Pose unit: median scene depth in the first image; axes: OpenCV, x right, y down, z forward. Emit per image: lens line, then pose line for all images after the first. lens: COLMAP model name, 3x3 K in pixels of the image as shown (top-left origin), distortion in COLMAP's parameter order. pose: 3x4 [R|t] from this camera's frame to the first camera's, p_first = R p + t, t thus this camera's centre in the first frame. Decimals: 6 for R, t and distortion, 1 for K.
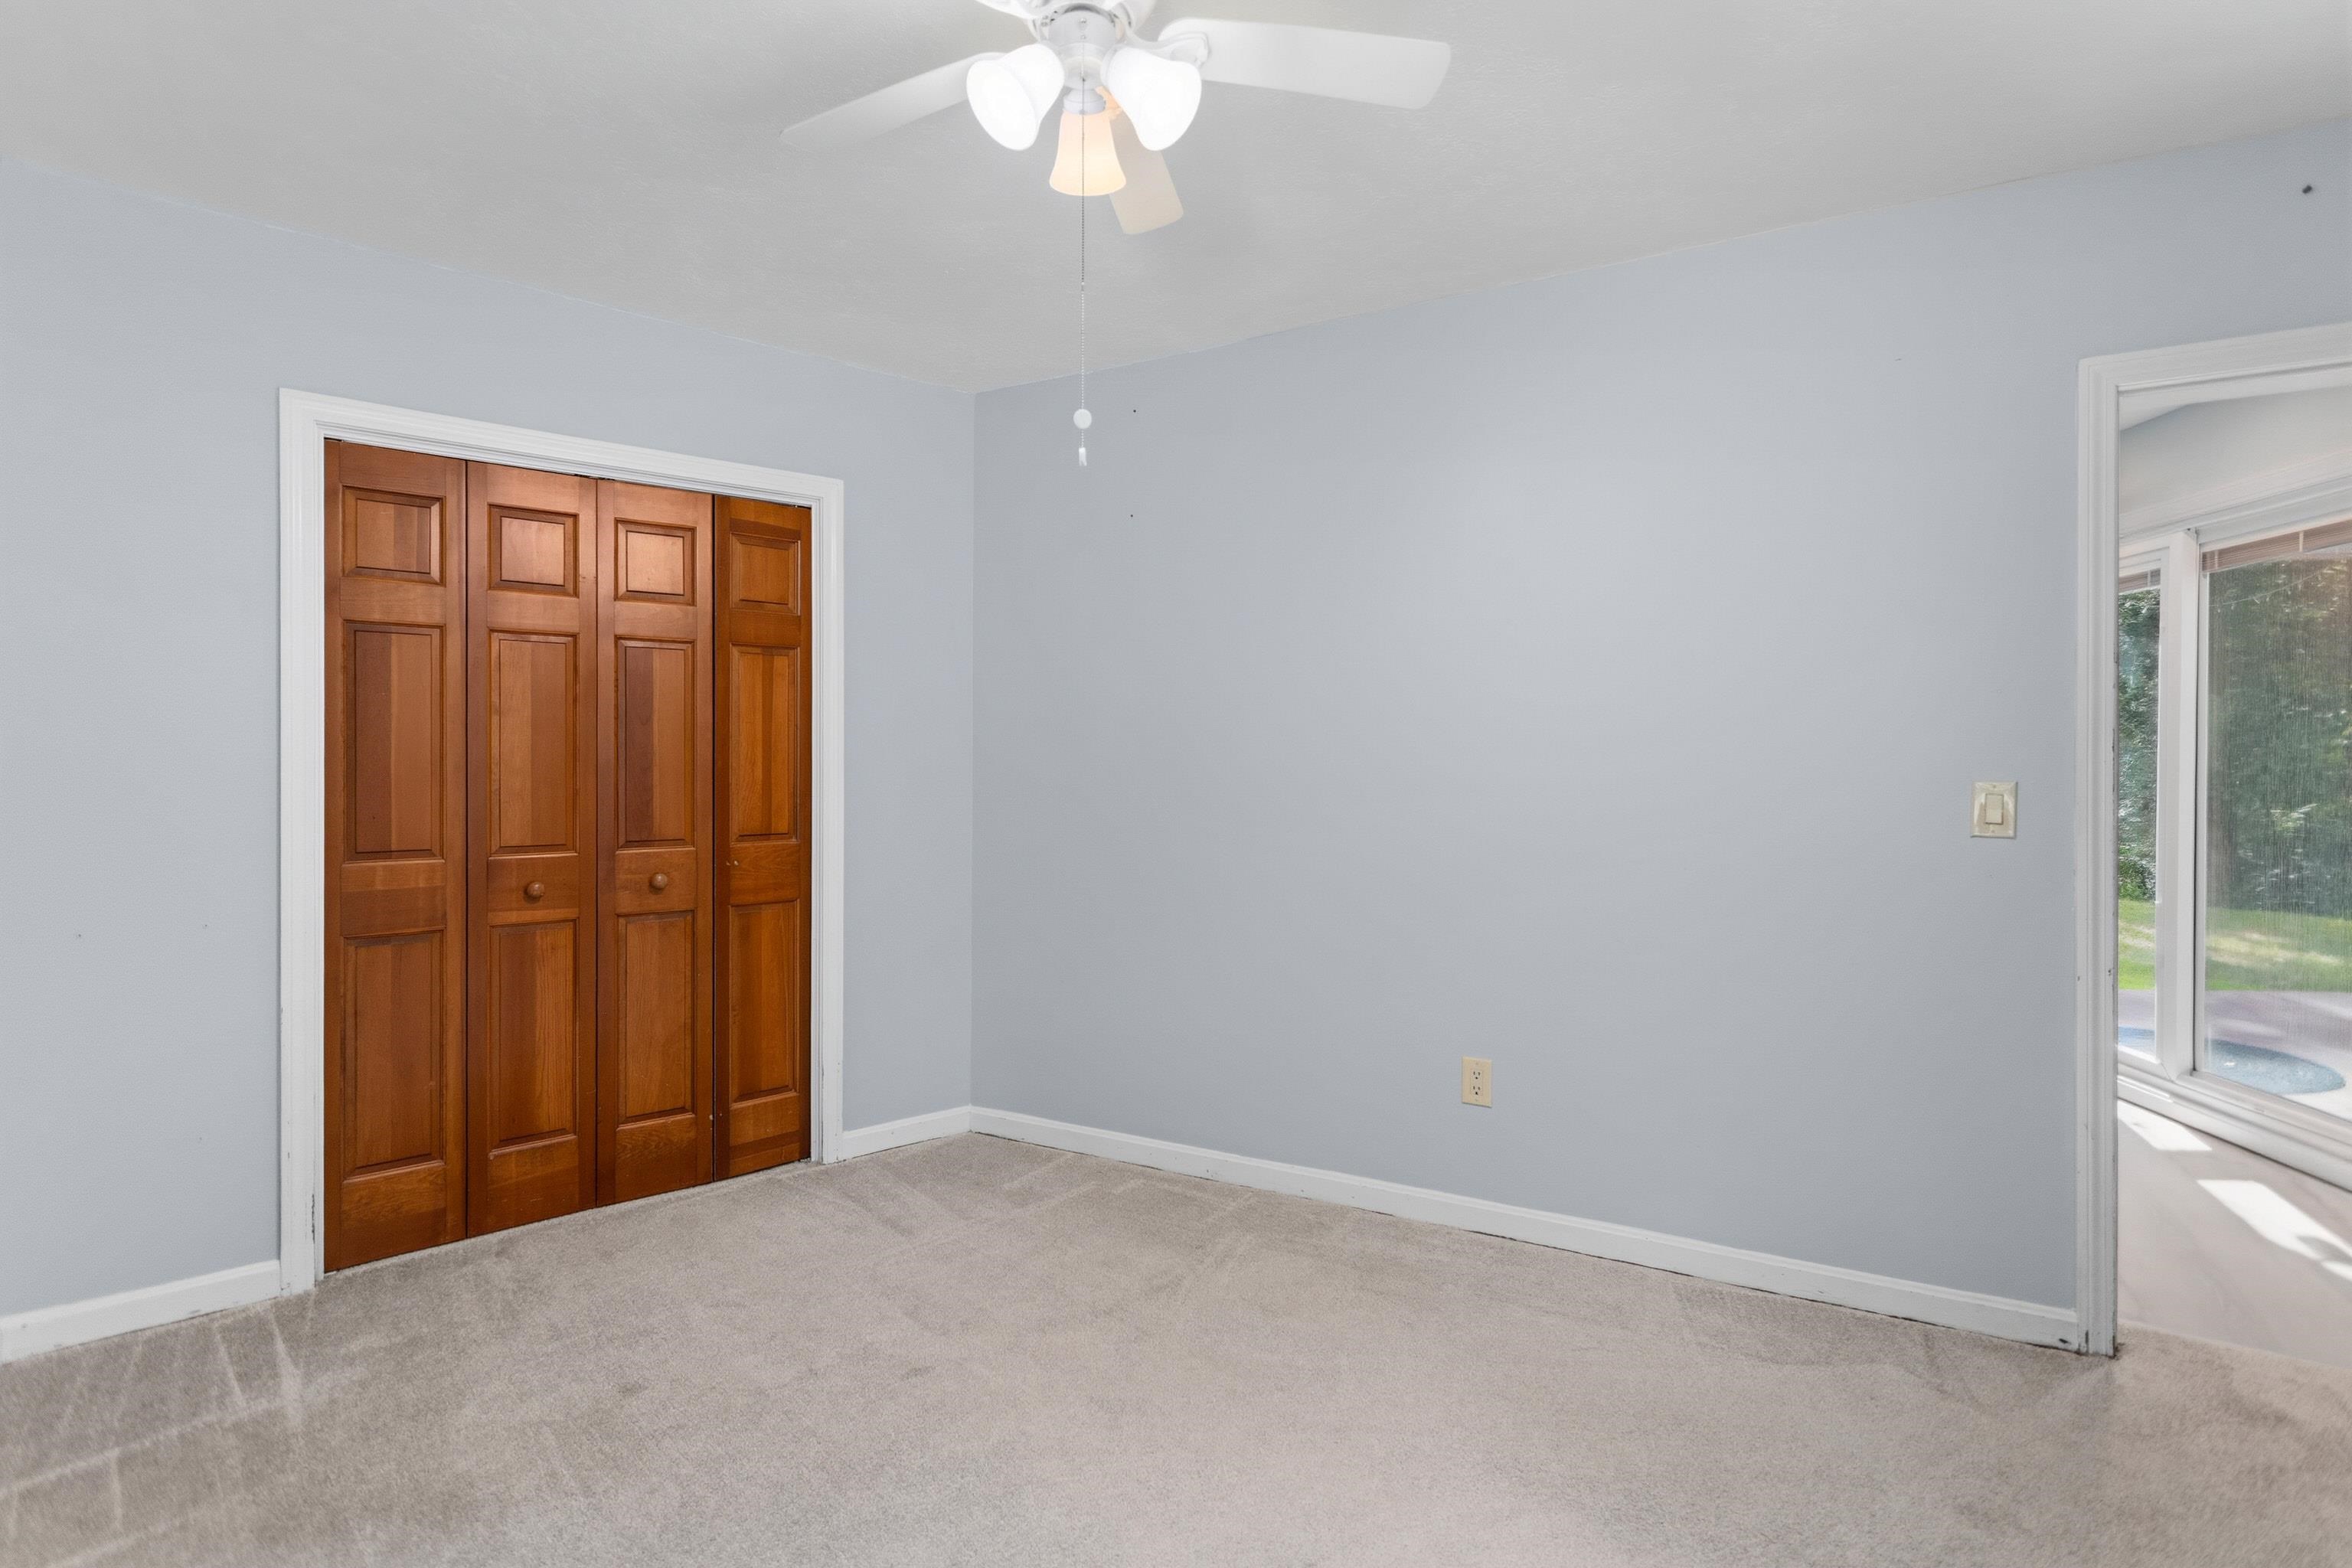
lens RADIAL K [[1116.7, 0, 1179.1], [0, 1116.7, 772.2], [0, 0, 1]] dist [0.001069, 0.001585]
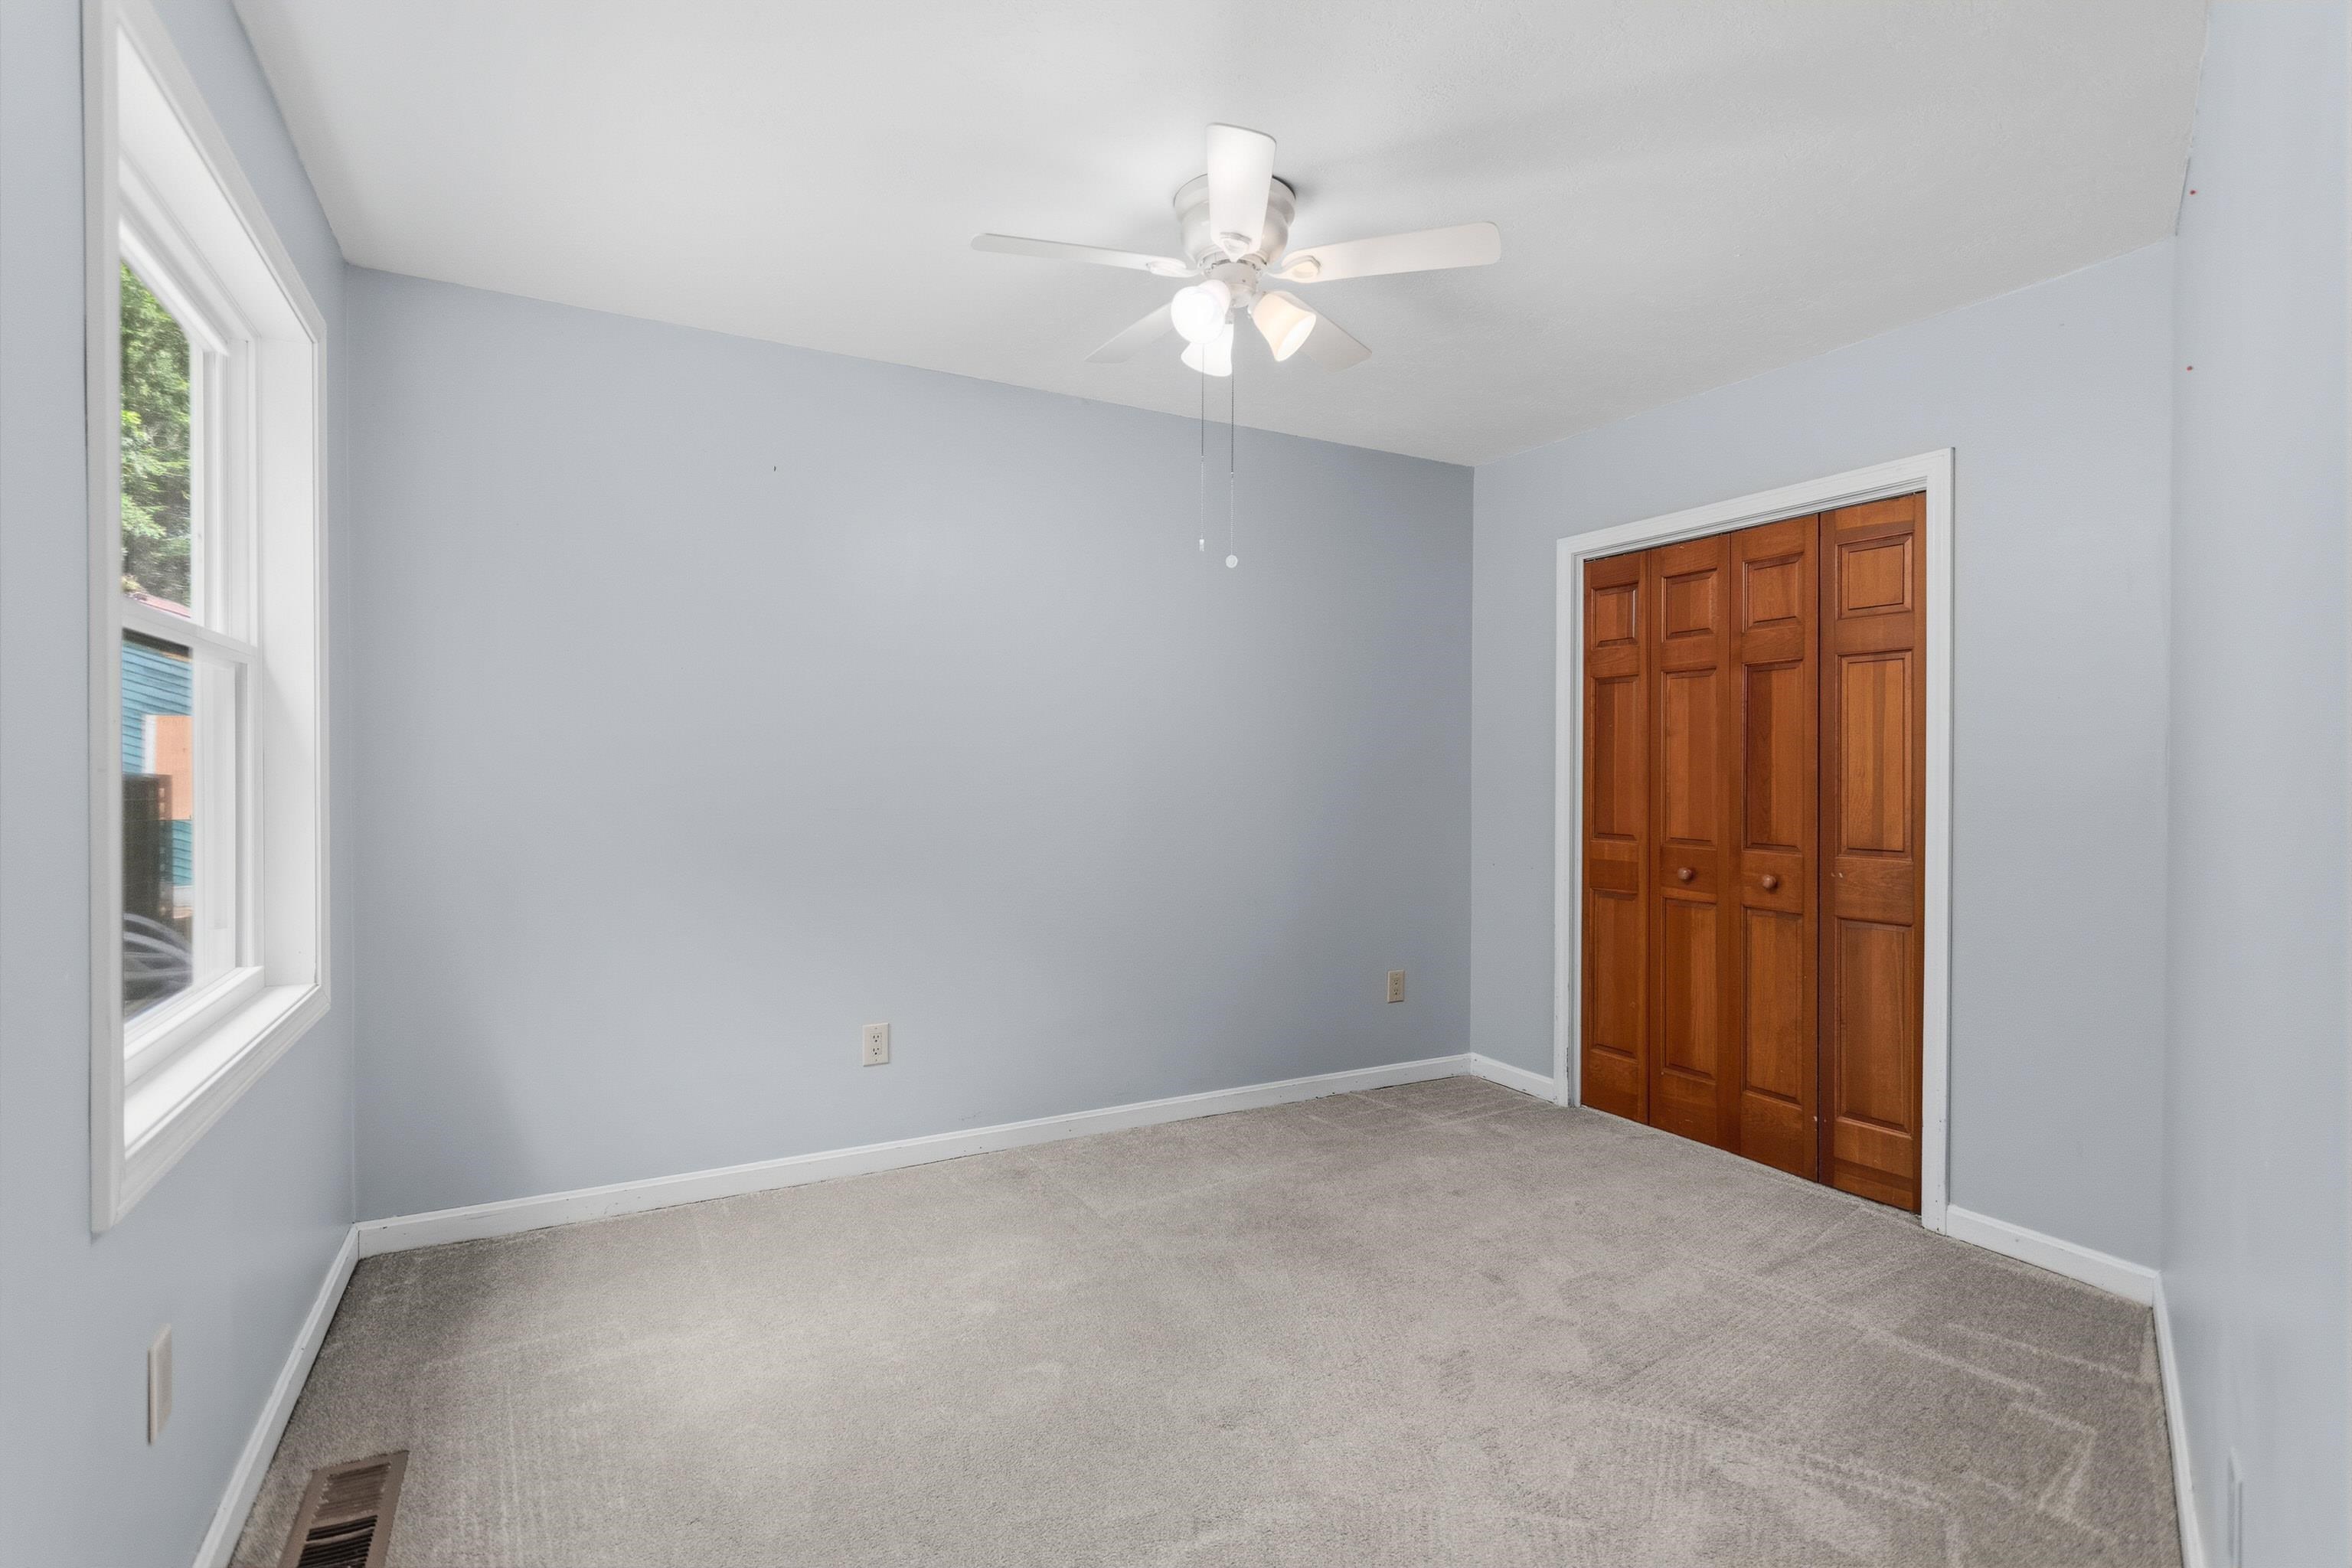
lens RADIAL K [[1116.7, 0, 1179.1], [0, 1116.7, 772.2], [0, 0, 1]] dist [0.001069, 0.001585]
pose [[-0.179244, 0.005017, -0.983792, 0.723074], [-0.014110, 0.999871, 0.007670, -0.010588], [0.983703, 0.015256, -0.179150, 0.623070]]
